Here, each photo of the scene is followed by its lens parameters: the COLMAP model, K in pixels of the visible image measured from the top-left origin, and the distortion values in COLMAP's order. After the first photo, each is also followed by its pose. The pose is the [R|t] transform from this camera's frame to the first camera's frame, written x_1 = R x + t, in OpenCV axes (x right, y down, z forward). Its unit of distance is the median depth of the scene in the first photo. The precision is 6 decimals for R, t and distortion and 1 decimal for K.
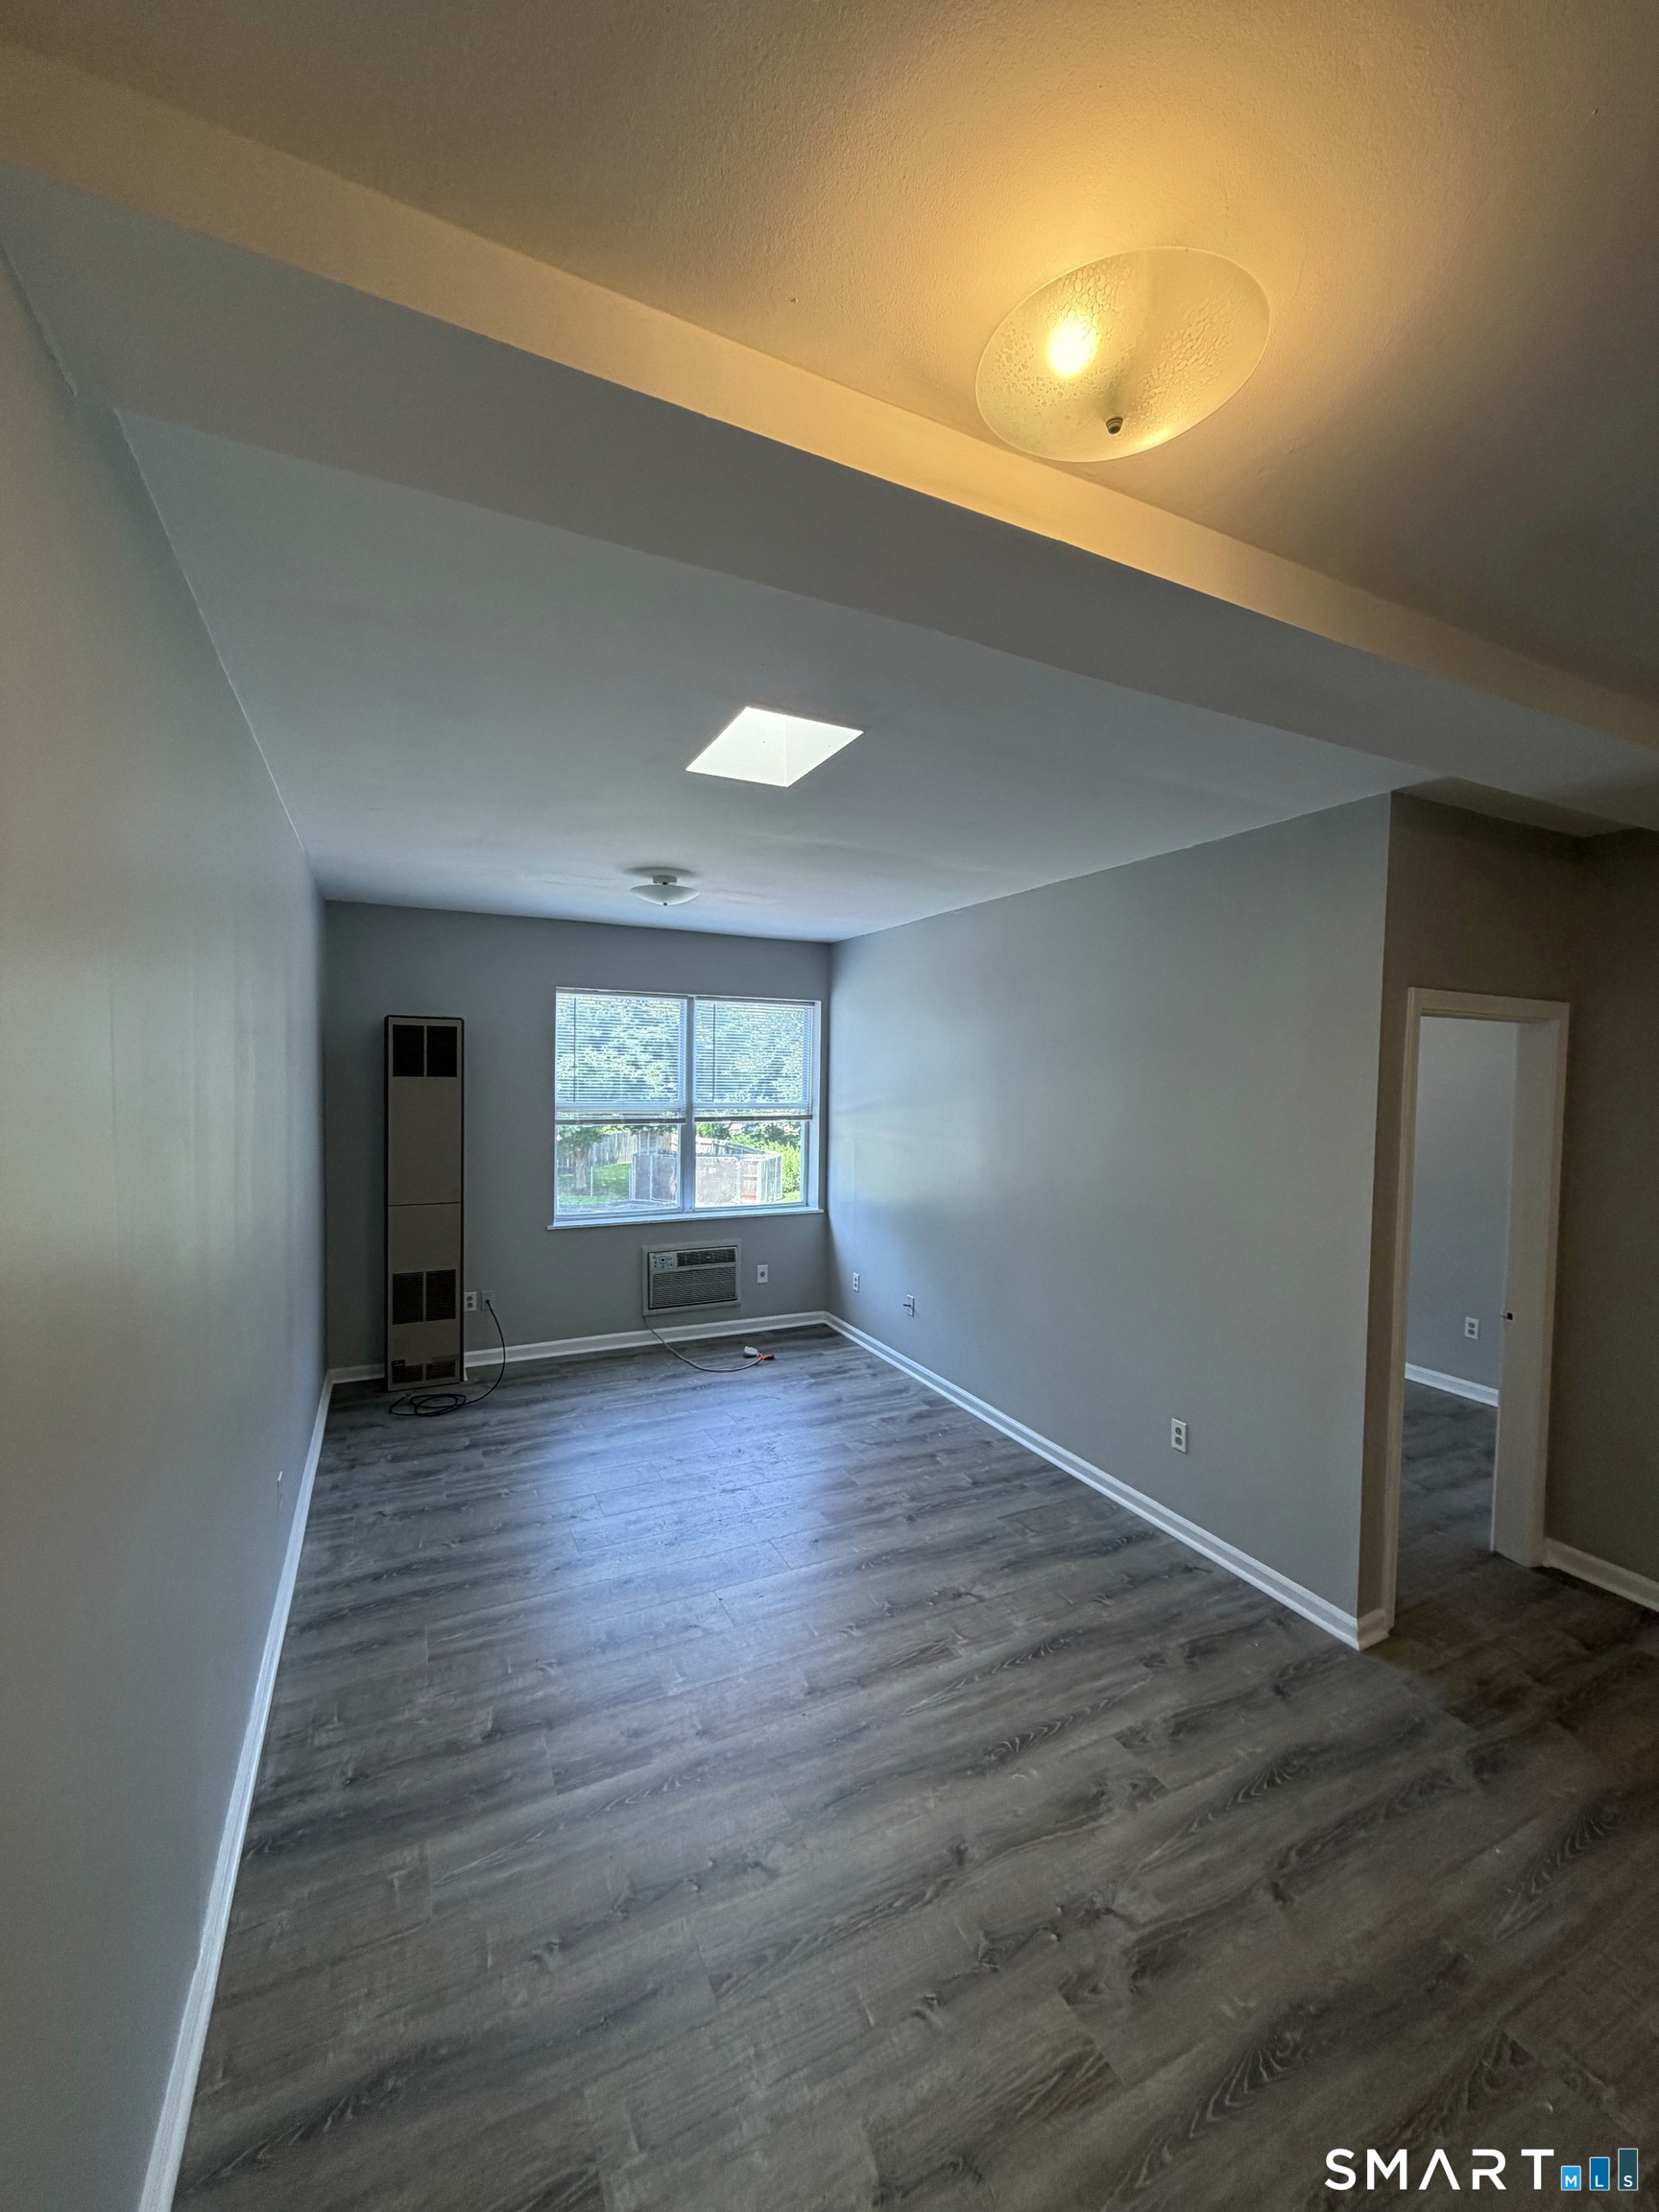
lens RADIAL K [[884.3, 0, 829.4], [0, 884.3, 1097.3], [0, 0, 1]] dist [0.000996, 0.000416]
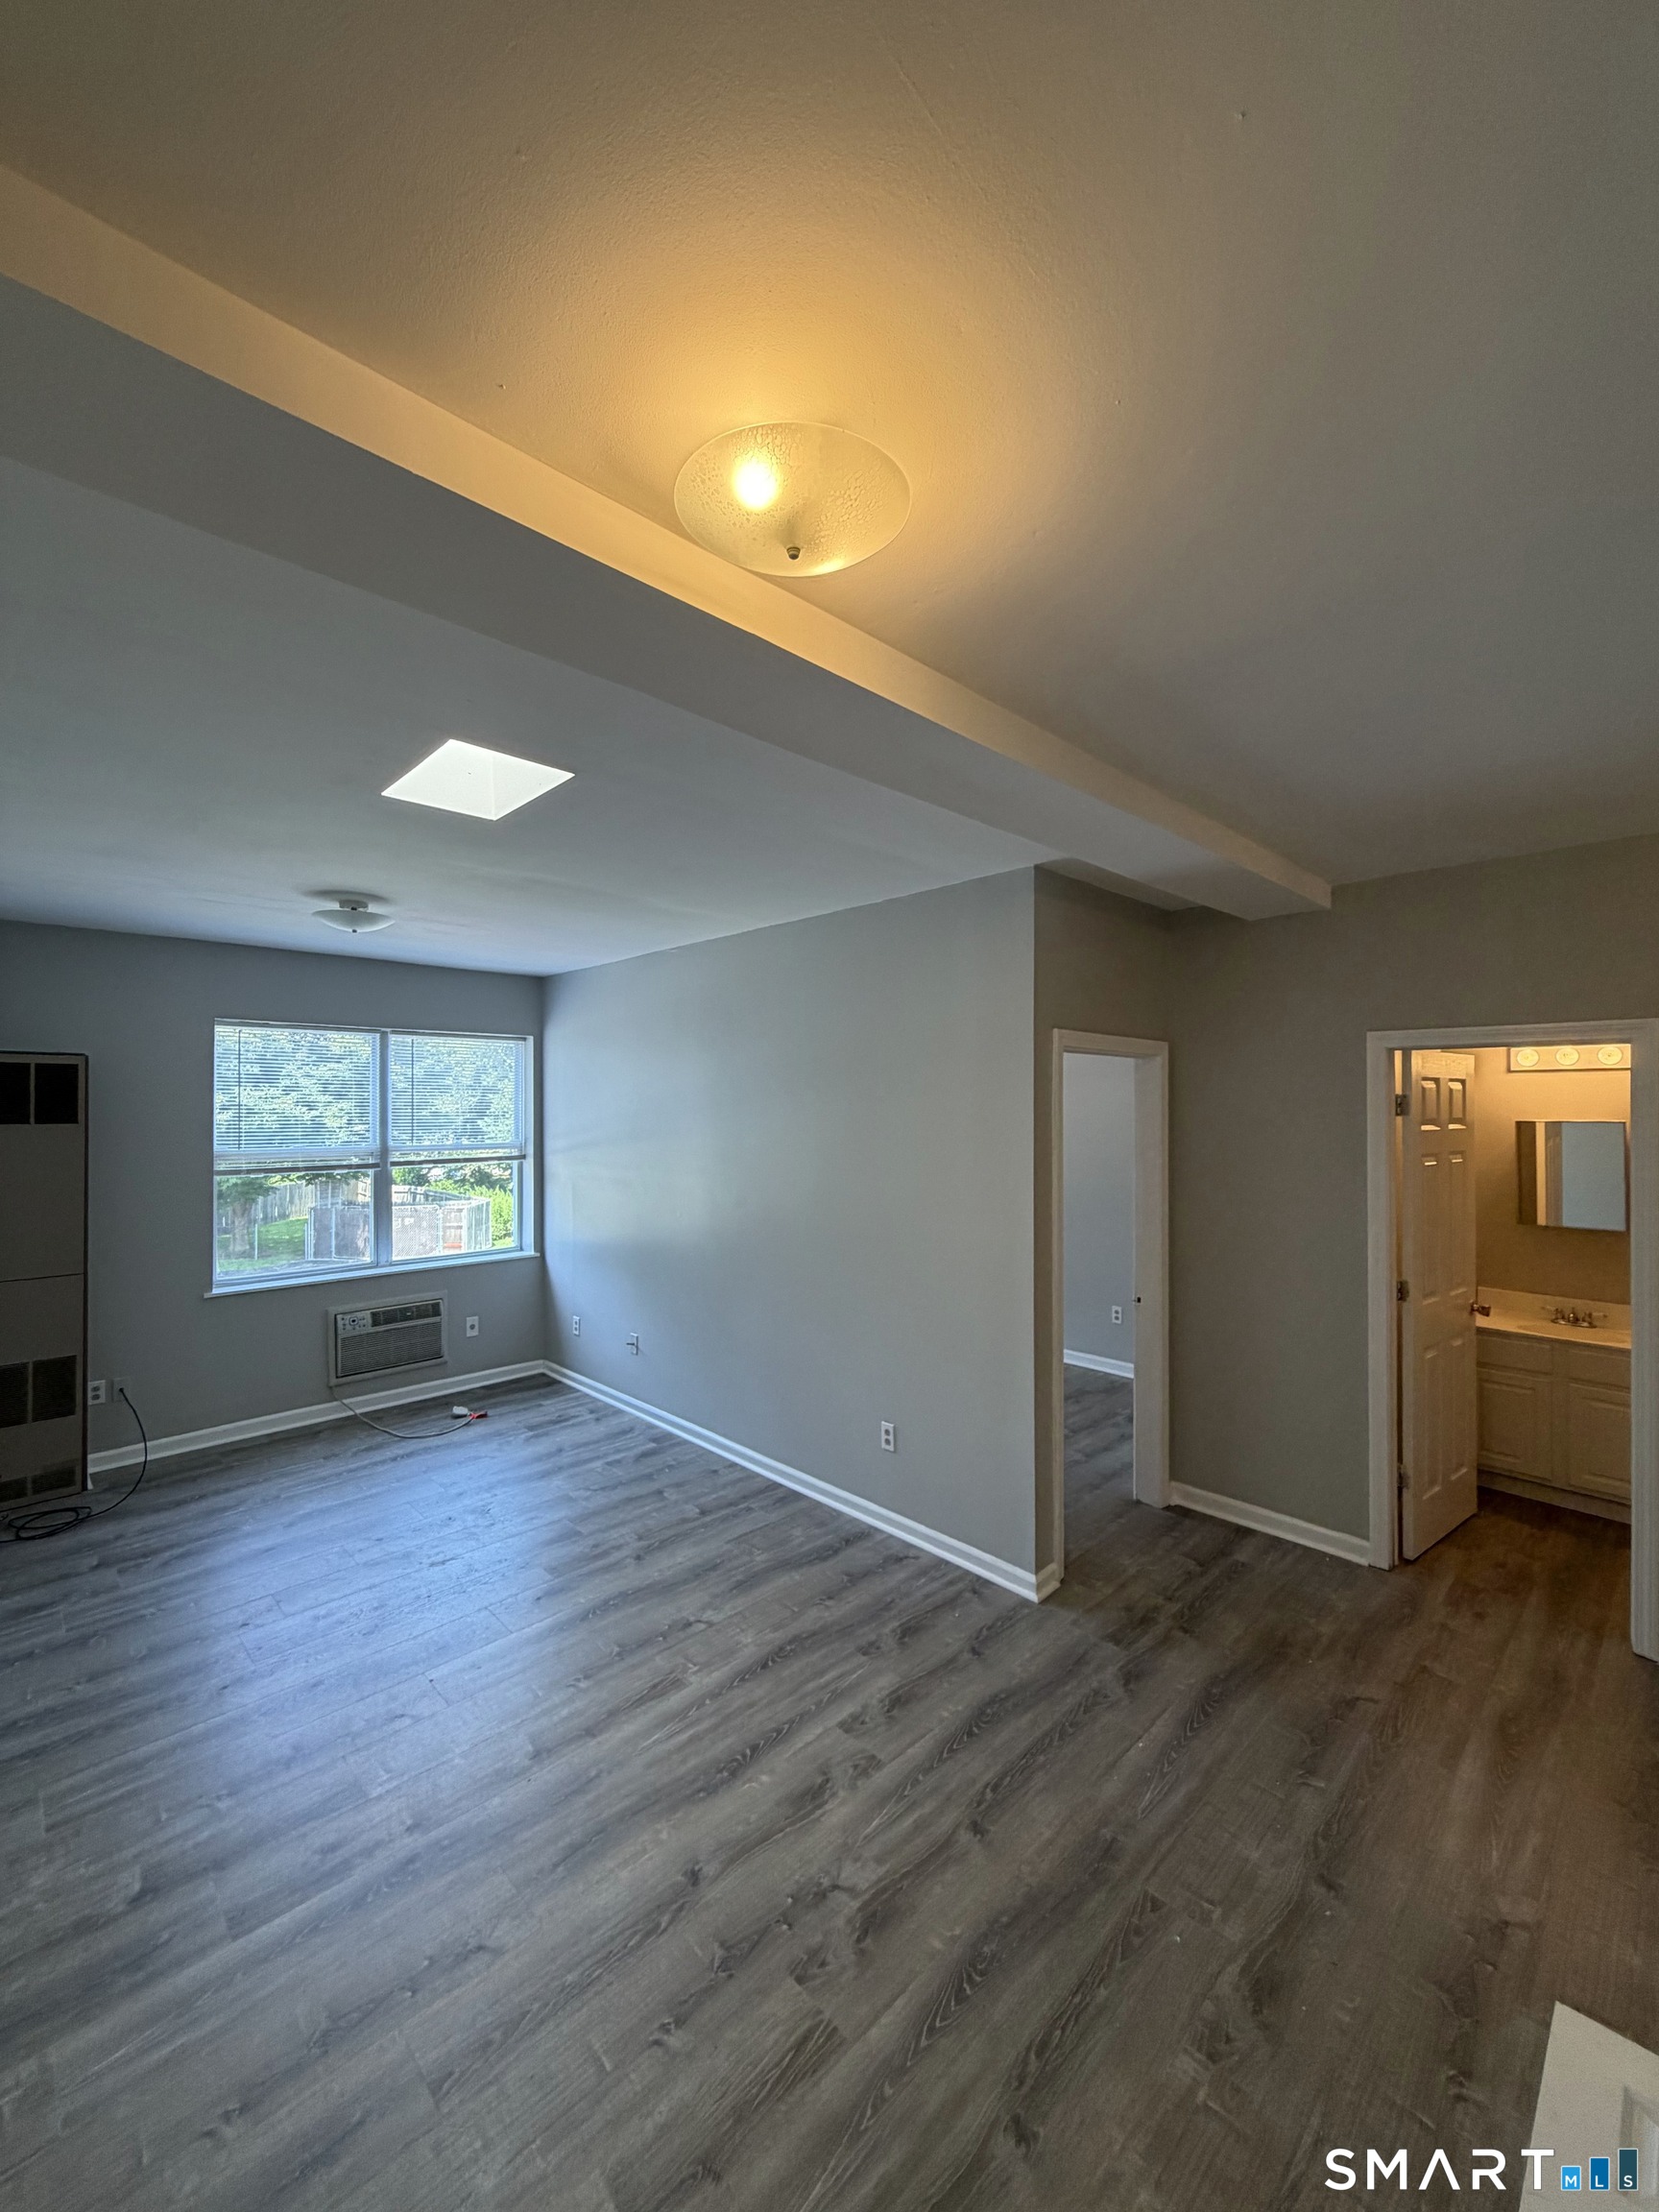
lens RADIAL K [[884.3, 0, 829.3], [0, 884.3, 1102.4], [0, 0, 1]] dist [0.000996, 0.000416]
pose [[0.950970, -0.016695, 0.308832, -0.003110], [0.027437, 0.999159, -0.030472, 0.003220], [-0.308064, 0.037451, 0.950628, -0.033804]]
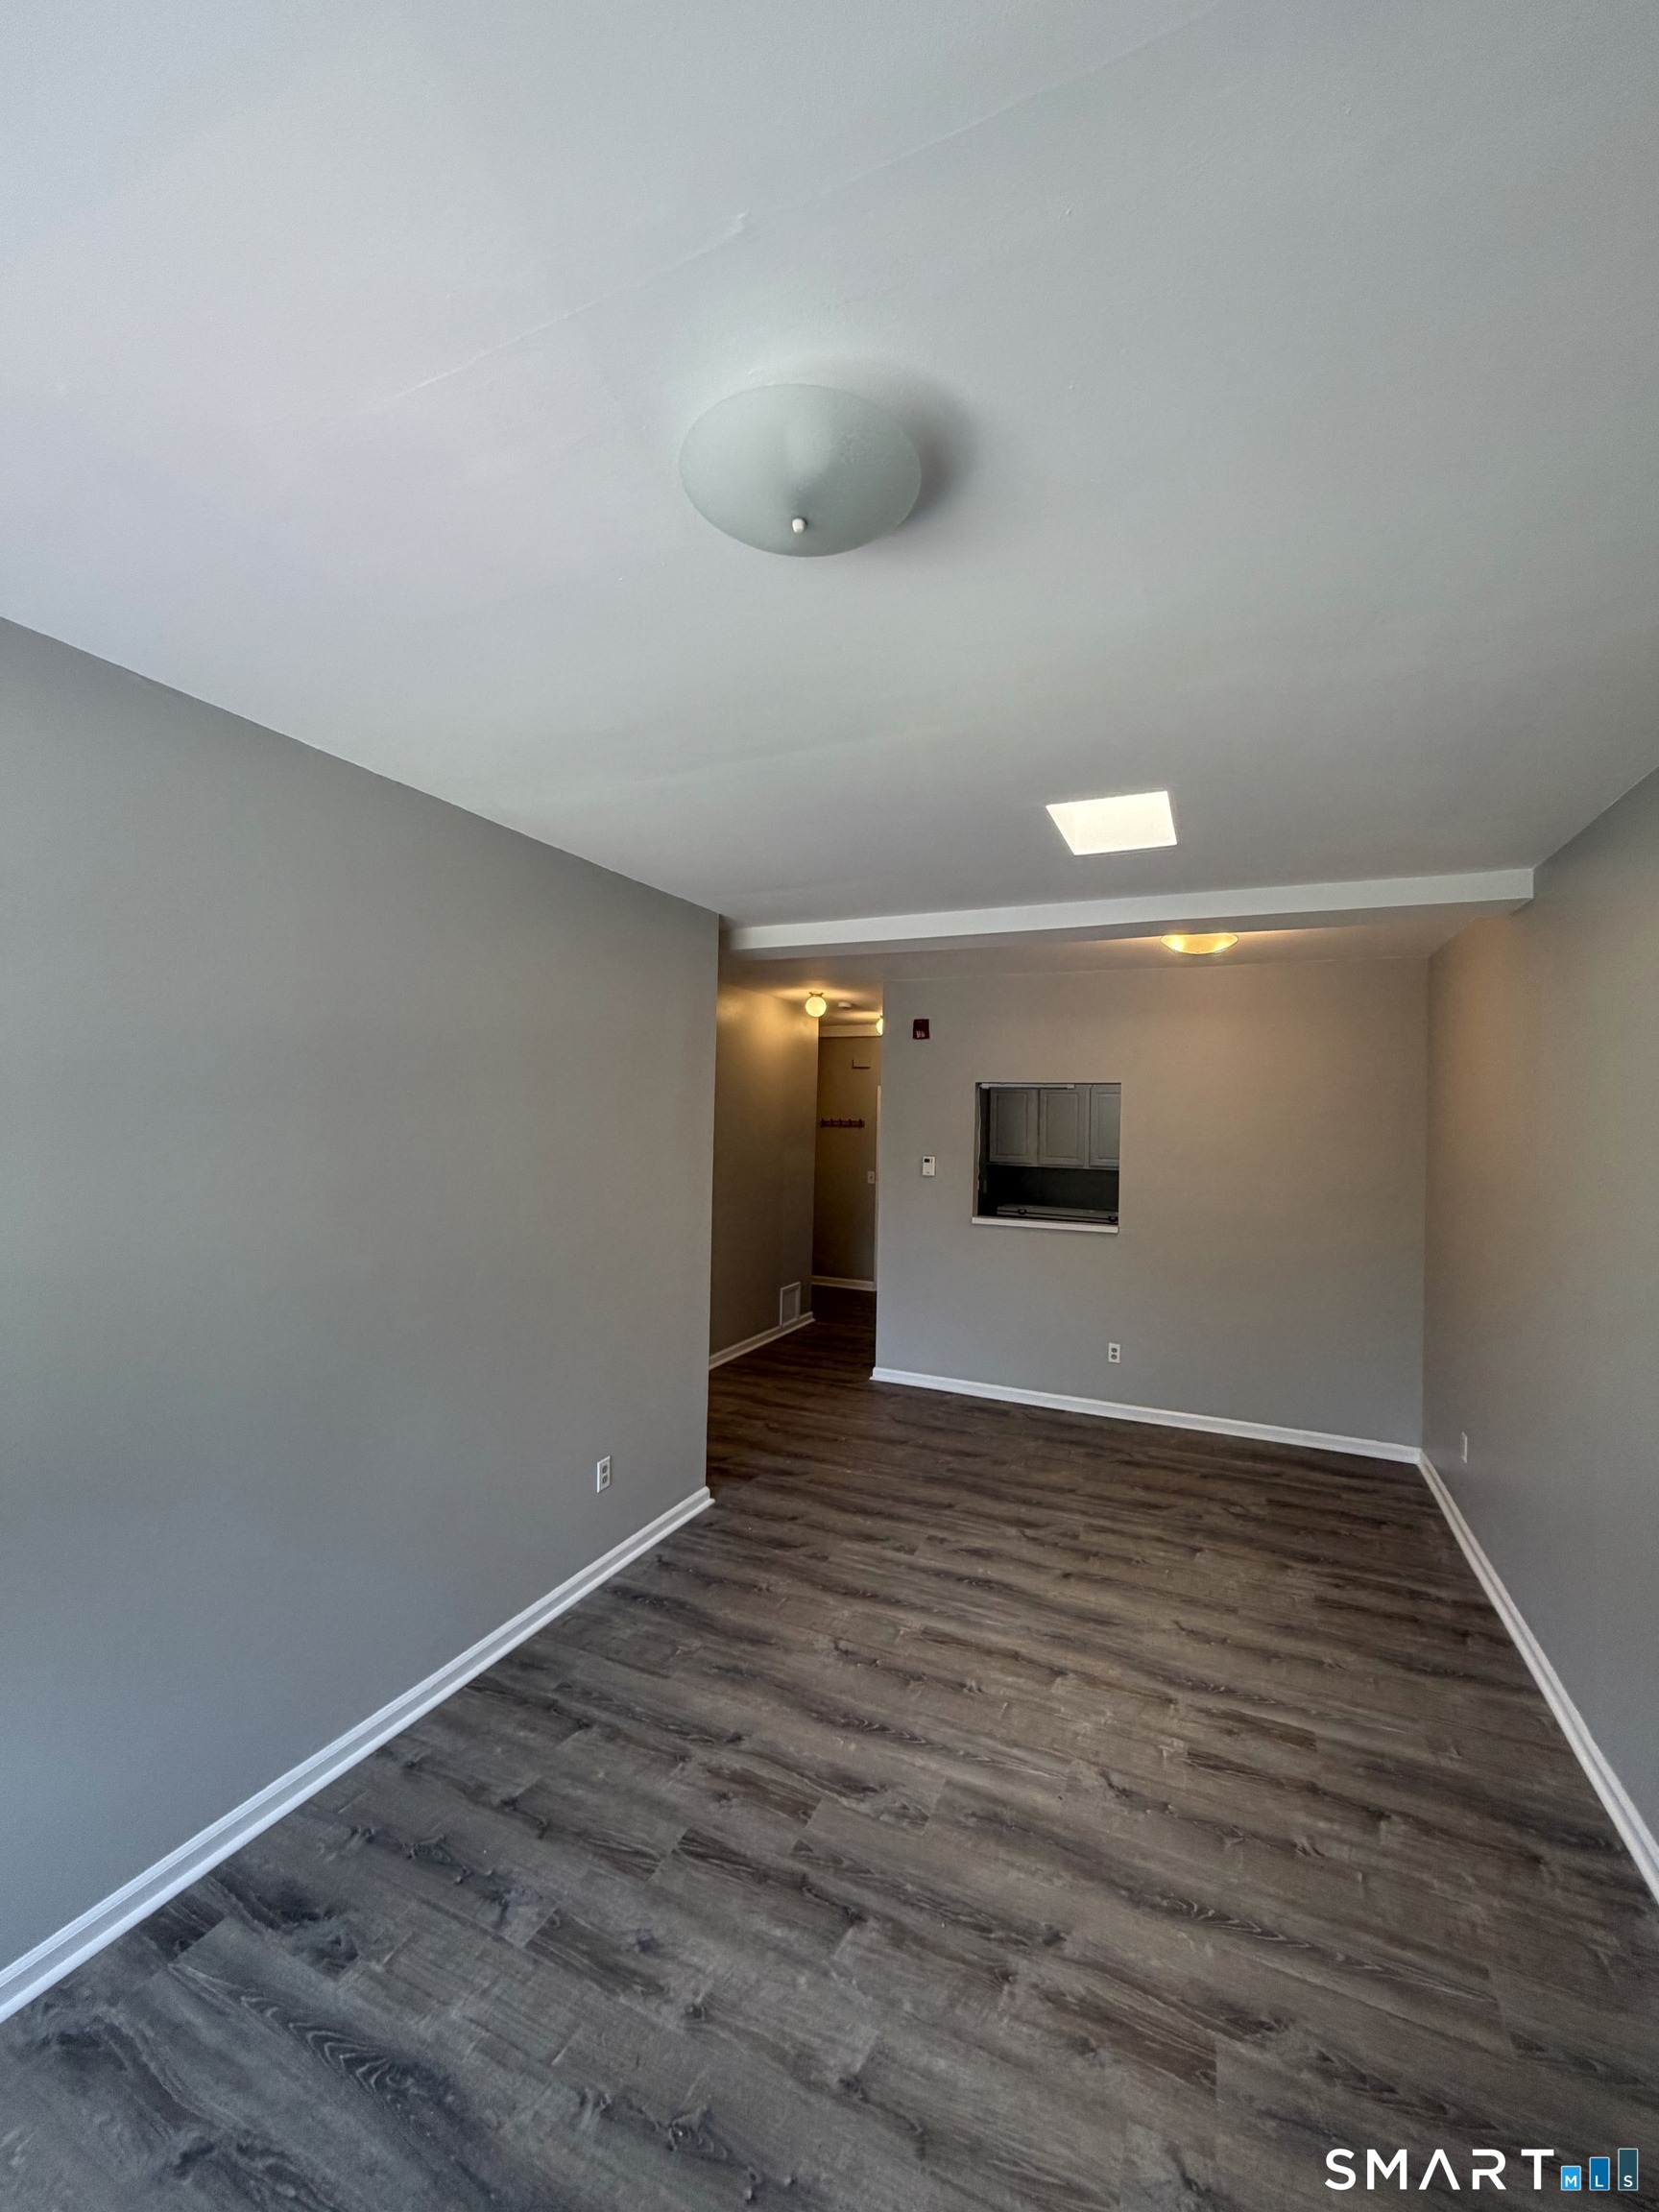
lens RADIAL K [[884.3, 0, 829.1], [0, 884.3, 1099.2], [0, 0, 1]] dist [0.000996, 0.000416]
pose [[-0.635350, -0.017043, 0.772036, -0.629525], [-0.008200, 0.999849, 0.015324, -0.056516], [-0.772181, 0.003405, -0.635394, 1.782221]]
